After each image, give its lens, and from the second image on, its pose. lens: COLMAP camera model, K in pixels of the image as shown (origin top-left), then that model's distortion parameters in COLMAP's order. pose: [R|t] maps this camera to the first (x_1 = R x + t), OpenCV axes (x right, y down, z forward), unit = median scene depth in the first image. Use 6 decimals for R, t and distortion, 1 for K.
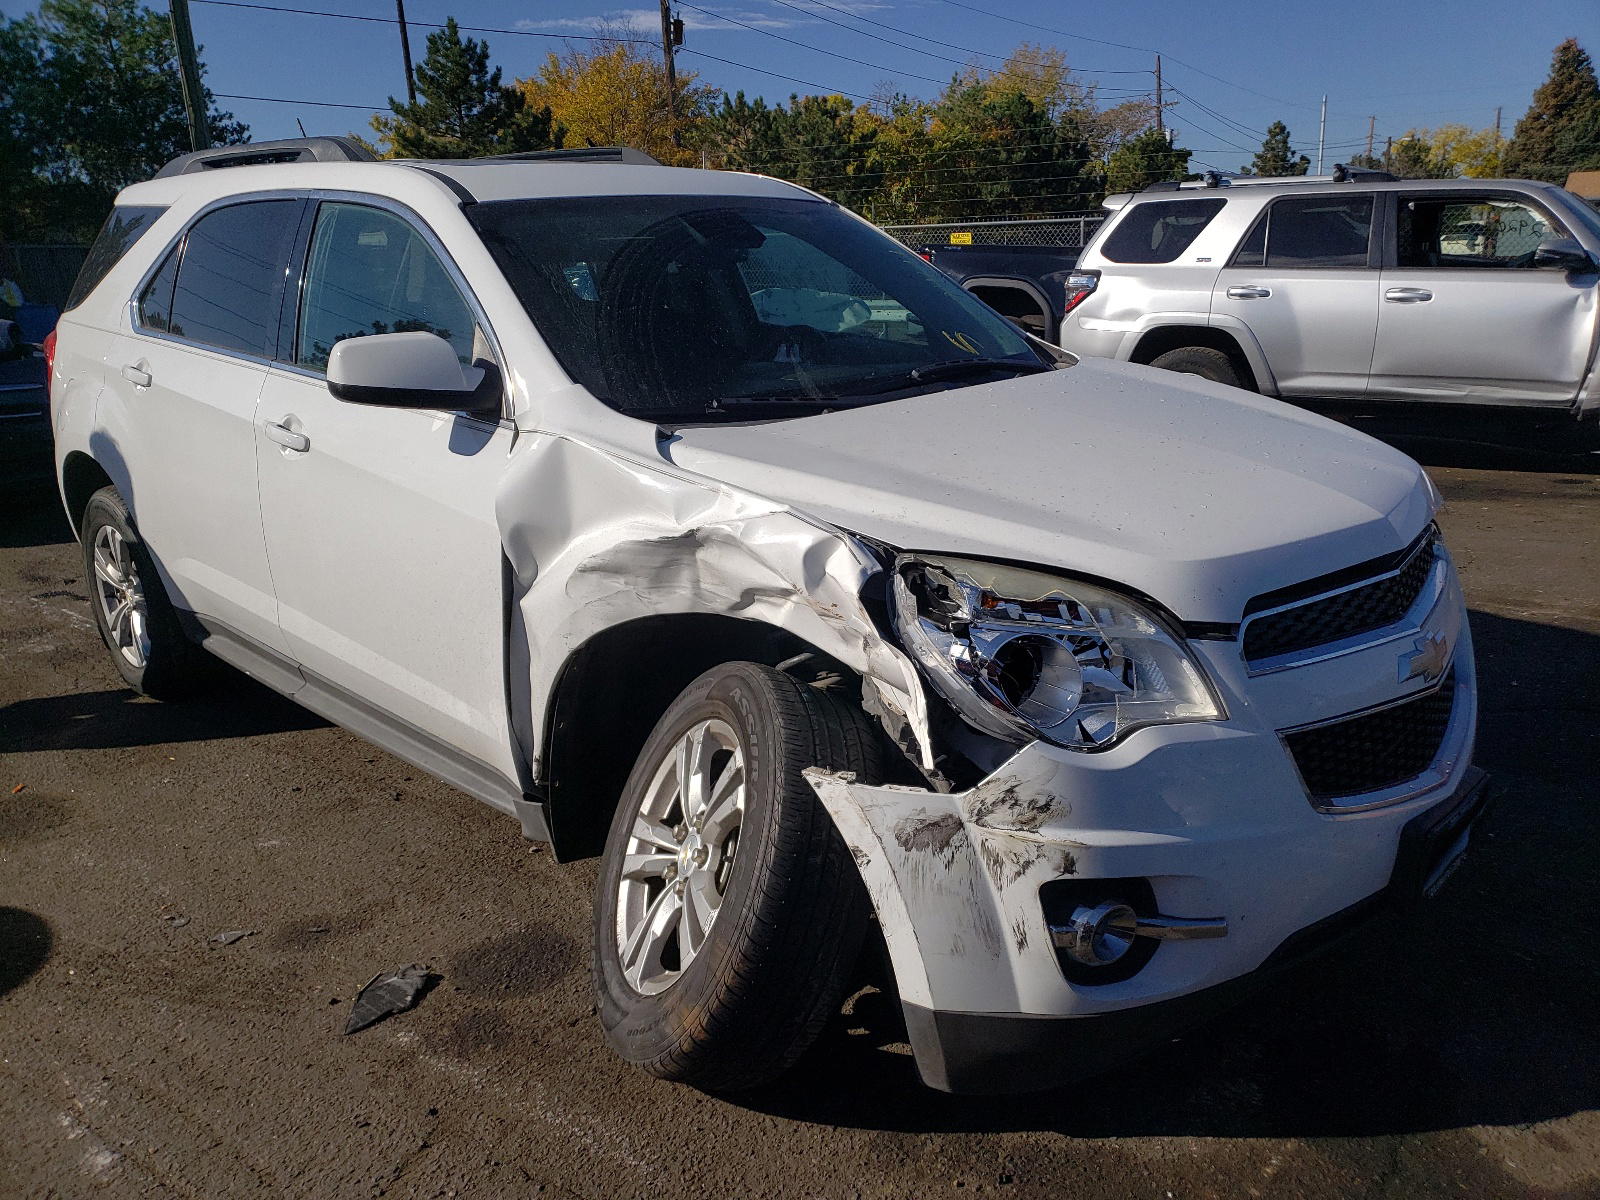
lens RADIAL K [[1465.4, 0, 870.8], [0, 1465.4, 599.5], [0, 0, 1]] dist [0.199674, -0.478775]
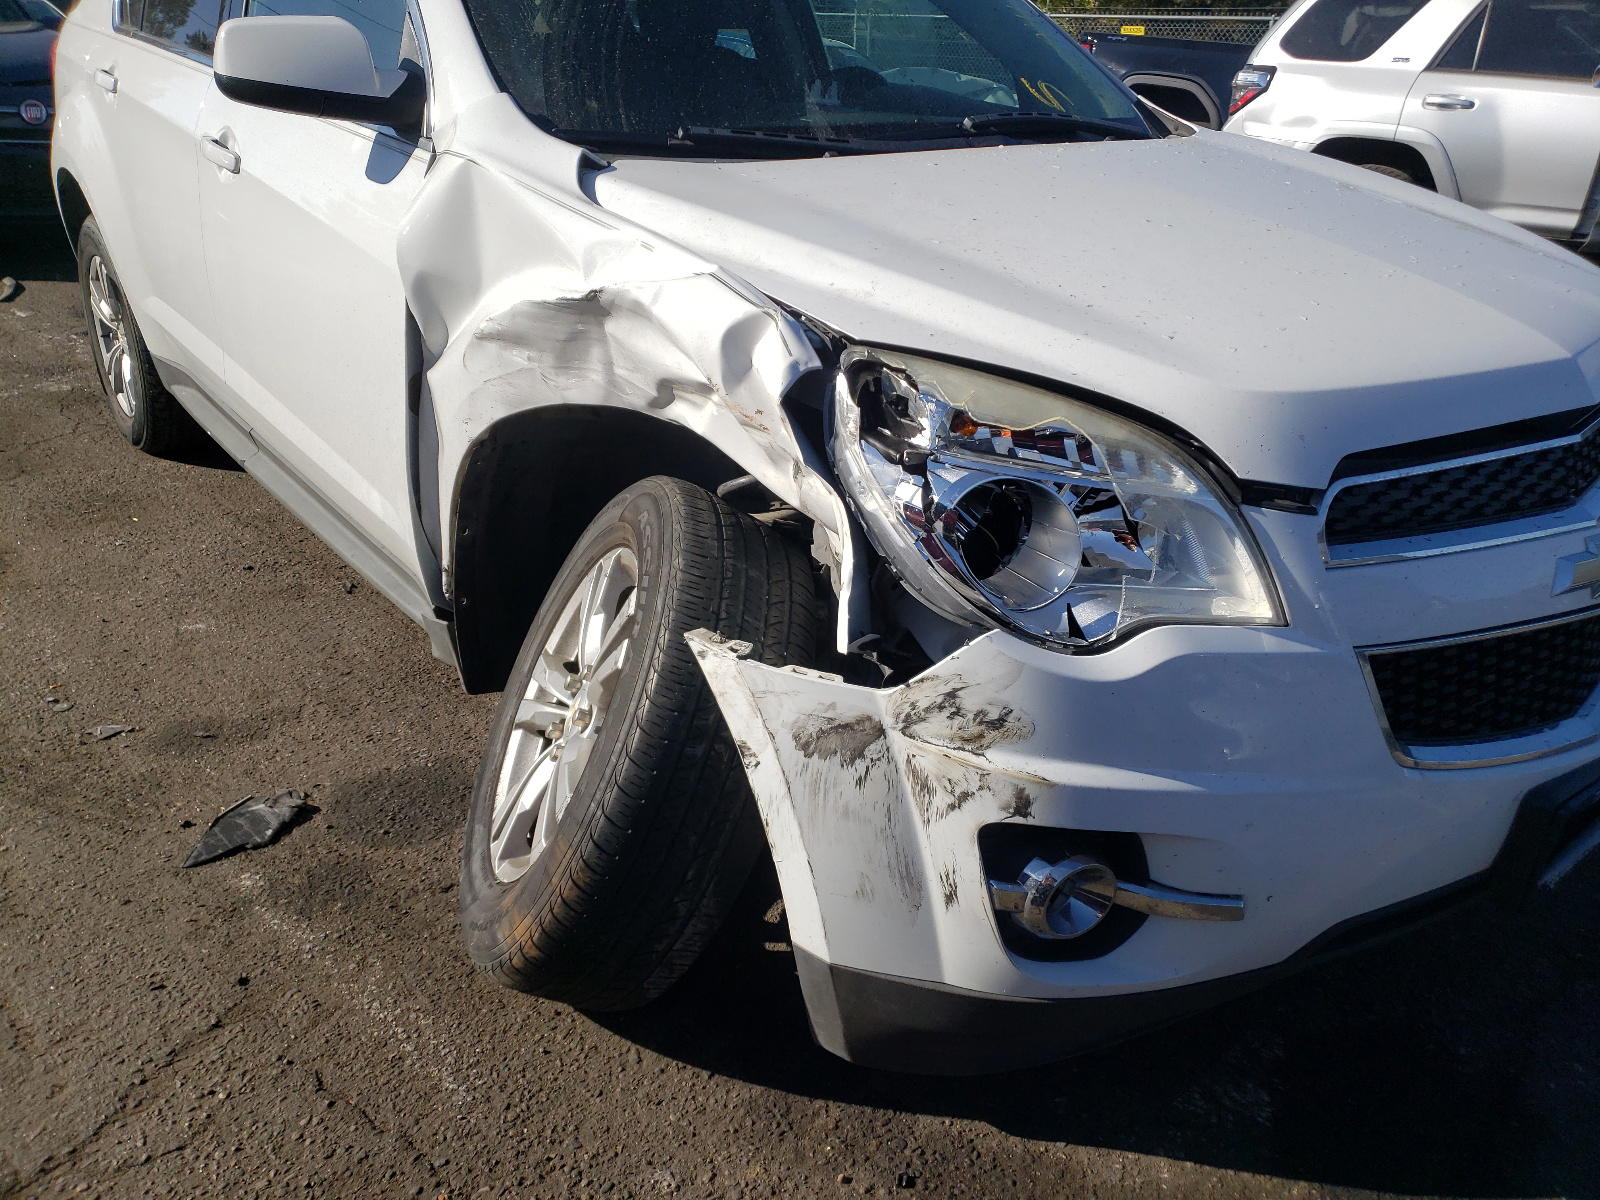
lens RADIAL K [[1209.5, 0, 934.4], [0, 1209.5, 600.9], [0, 0, 1]] dist [0.127423, -0.154455]
pose [[0.986734, 0.110360, -0.119066, 0.142867], [-0.092978, 0.985376, 0.142791, 0.002374], [0.133083, -0.129826, 0.982565, 0.406843]]
